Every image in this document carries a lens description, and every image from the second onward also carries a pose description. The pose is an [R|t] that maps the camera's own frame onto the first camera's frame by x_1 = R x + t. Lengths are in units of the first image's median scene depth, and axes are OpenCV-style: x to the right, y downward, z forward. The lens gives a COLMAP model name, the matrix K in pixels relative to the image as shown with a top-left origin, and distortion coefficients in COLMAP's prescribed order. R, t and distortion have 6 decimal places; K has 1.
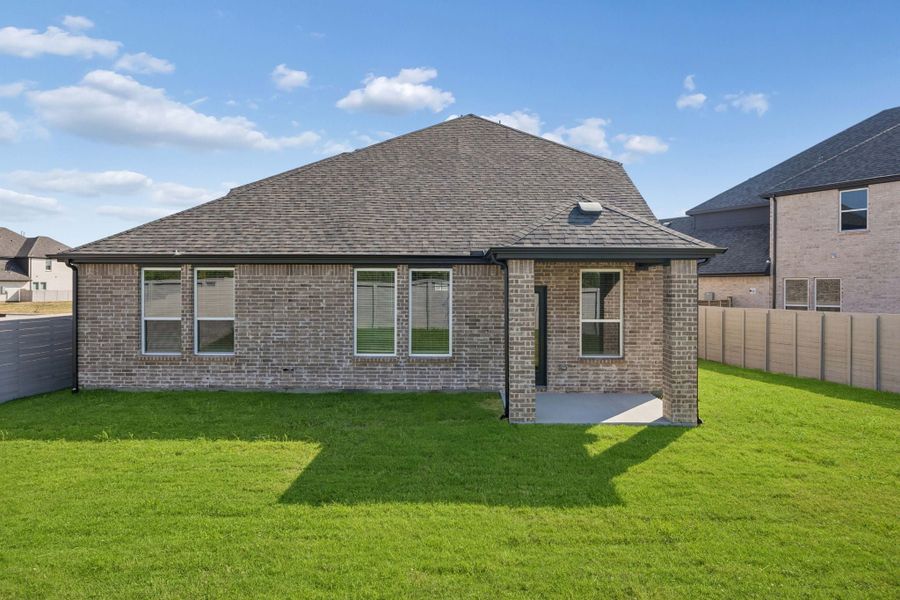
lens RADIAL K [[492.8, 0, 452.9], [0, 492.8, 290.9], [0, 0, 1]] dist [0.000948, -0.000144]
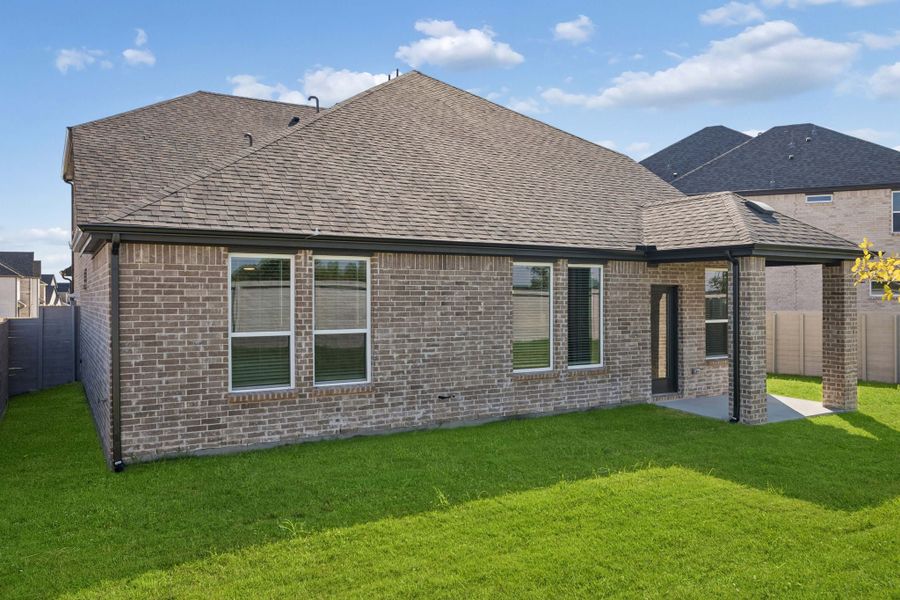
lens RADIAL K [[794.0, 0, 457.2], [0, 794.0, 296.5], [0, 0, 1]] dist [0.003234, -0.002026]
pose [[0.809699, -0.004366, 0.586830, -1.023342], [-0.002014, 0.999946, 0.010218, -0.003110], [-0.586843, -0.009455, 0.809646, 0.027629]]
